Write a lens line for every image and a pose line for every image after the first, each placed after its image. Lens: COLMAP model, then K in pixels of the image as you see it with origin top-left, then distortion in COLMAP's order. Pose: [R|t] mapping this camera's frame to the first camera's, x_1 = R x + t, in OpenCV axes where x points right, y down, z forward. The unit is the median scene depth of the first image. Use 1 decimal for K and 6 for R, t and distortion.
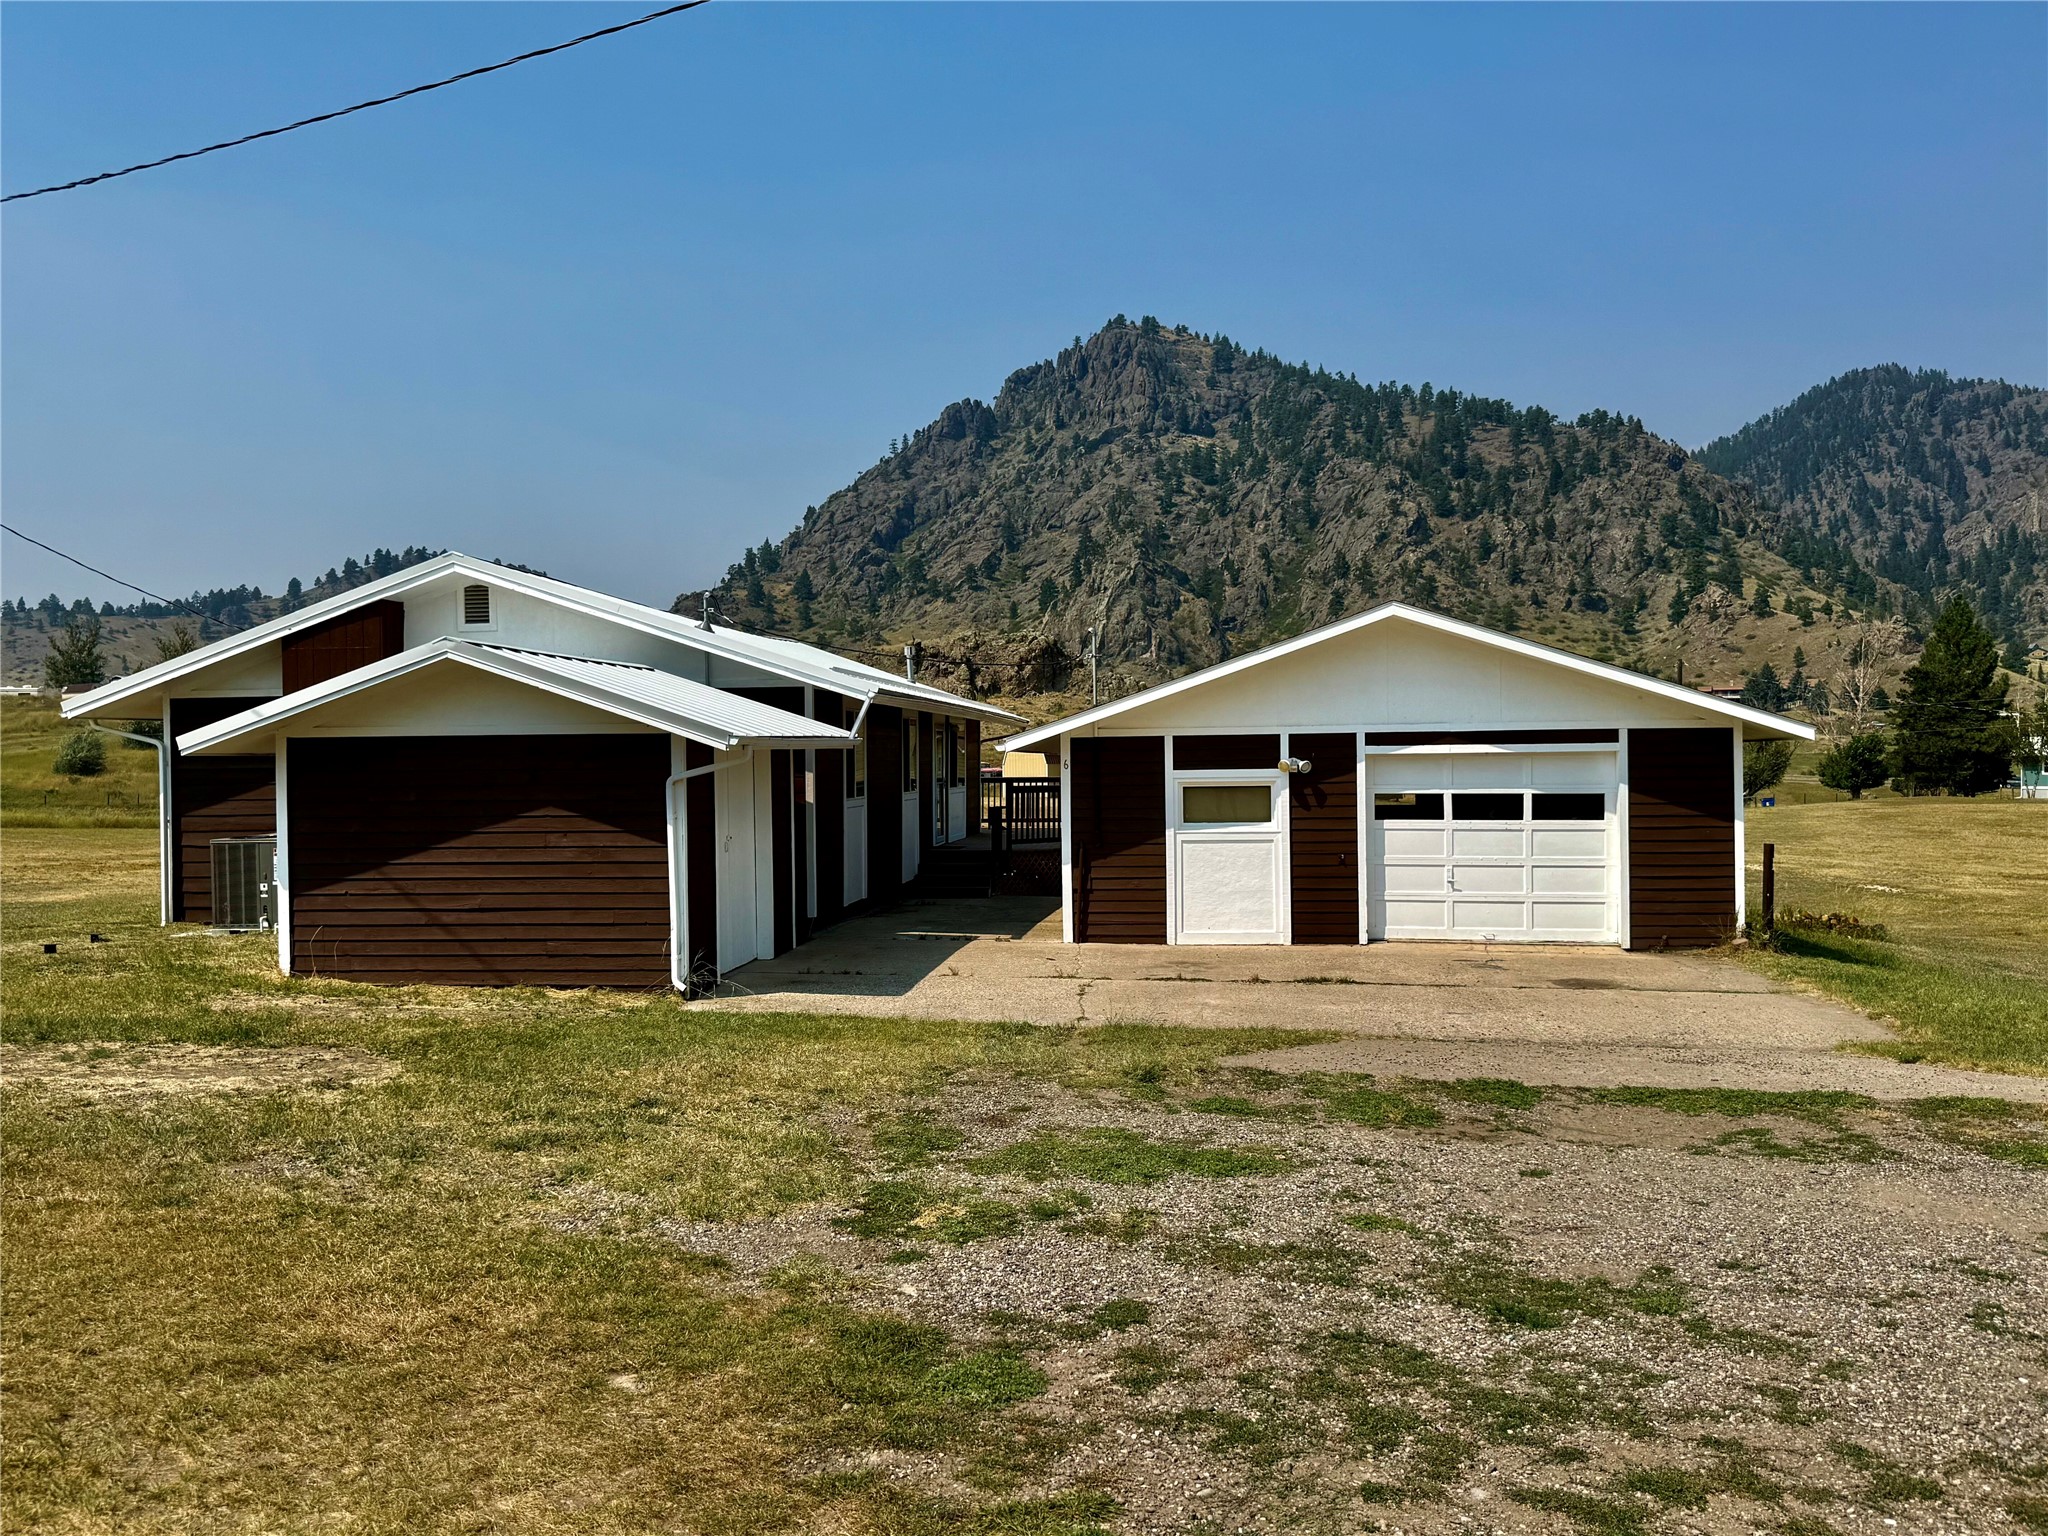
lens RADIAL K [[1568.6, 0, 1026.4], [0, 1568.6, 767.7], [0, 0, 1]] dist [-0.003693, 0.000241]
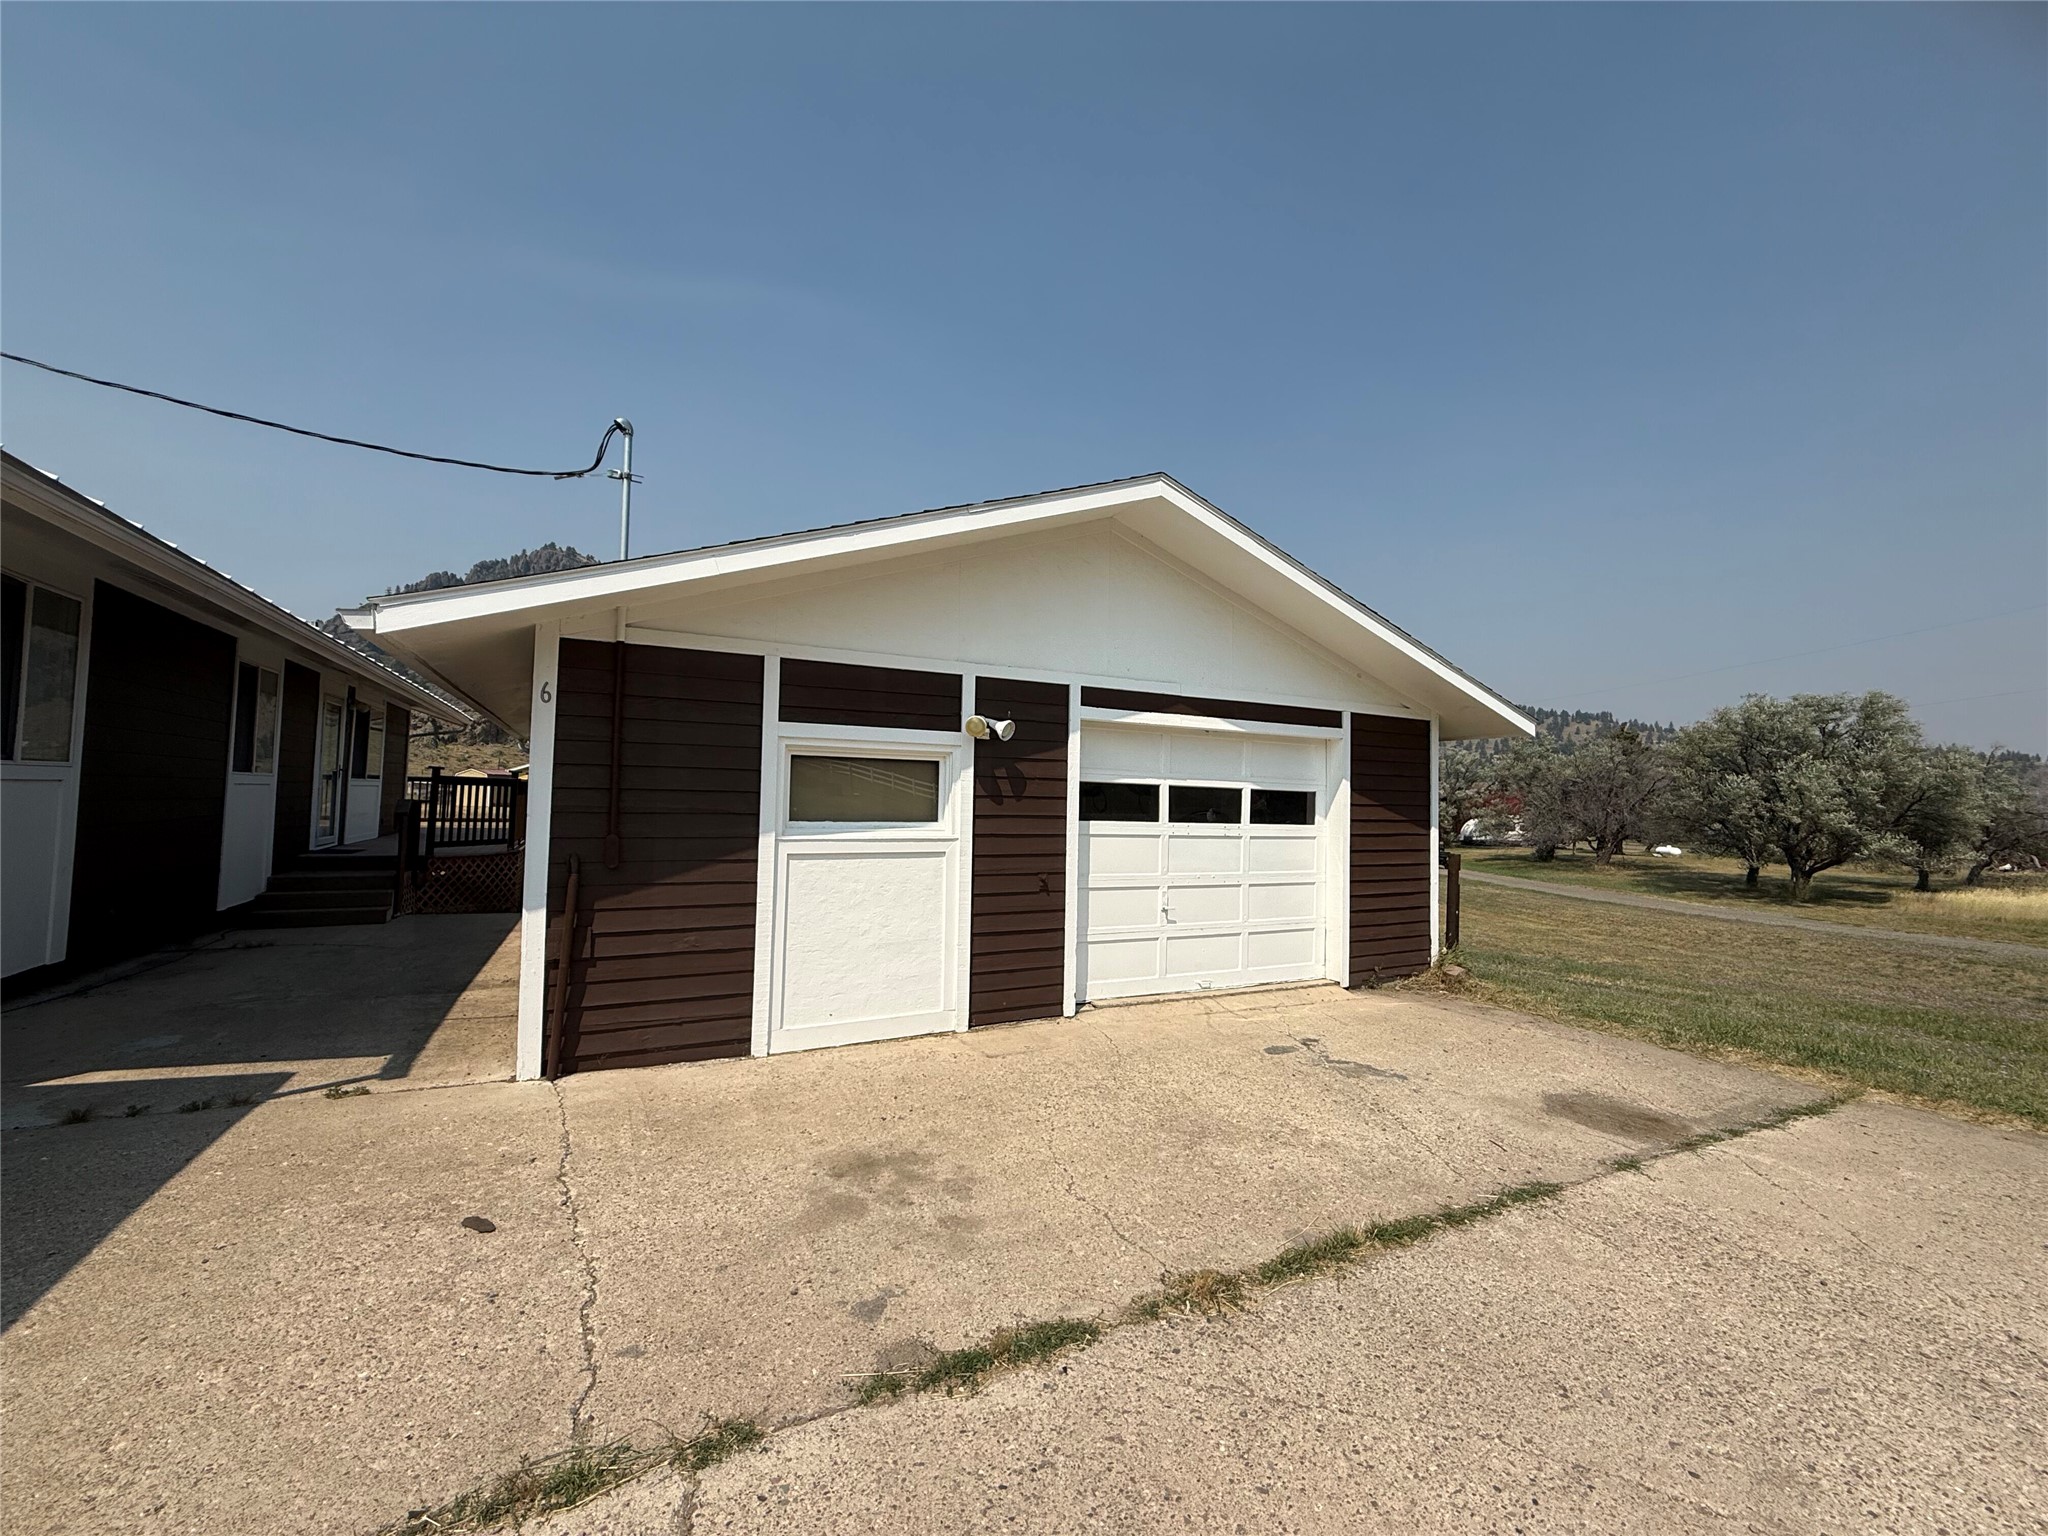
lens RADIAL K [[815.8, 0, 1020.6], [0, 815.8, 758.0], [0, 0, 1]] dist [0.001103, -0.000266]
pose [[0.830481, 0.056326, 0.554192, 0.004919], [-0.028603, 0.997874, -0.058558, 0.013839], [-0.556312, 0.032780, 0.830327, 0.364160]]
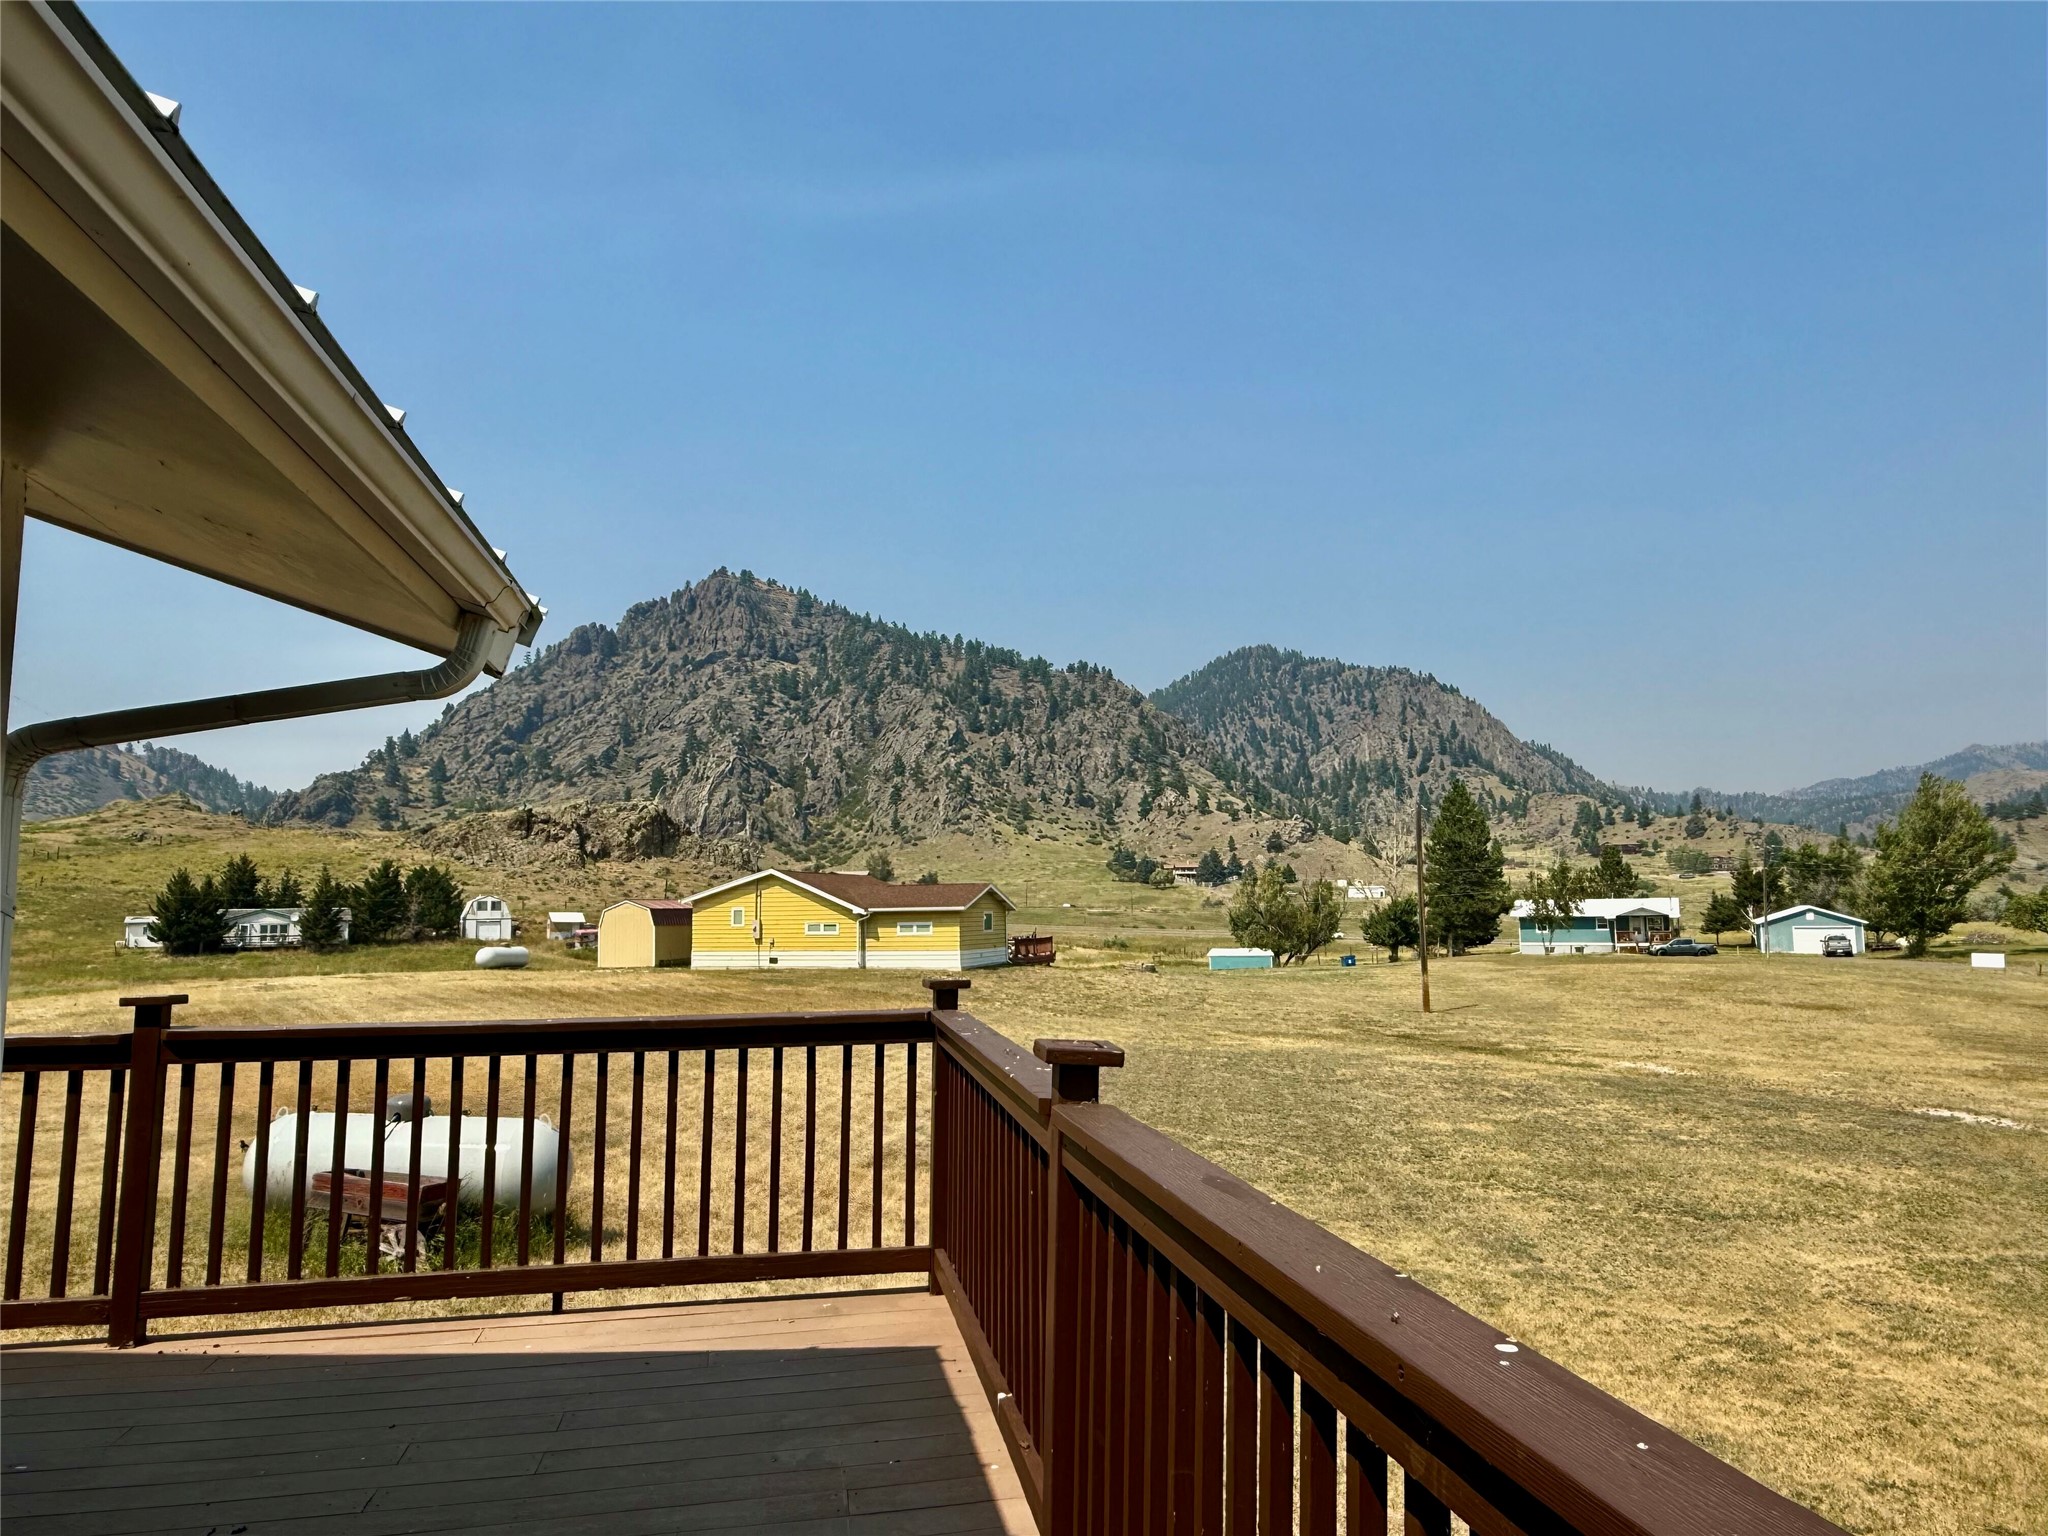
lens RADIAL K [[1395.9, 0, 1034.5], [0, 1395.9, 768.1], [0, 0, 1]] dist [0.017588, 0.002202]
pose [[0.961693, 0.028780, 0.272612, -0.001463], [0.002355, 0.993569, -0.113200, 0.000655], [-0.274117, 0.109506, 0.955441, -0.129665]]
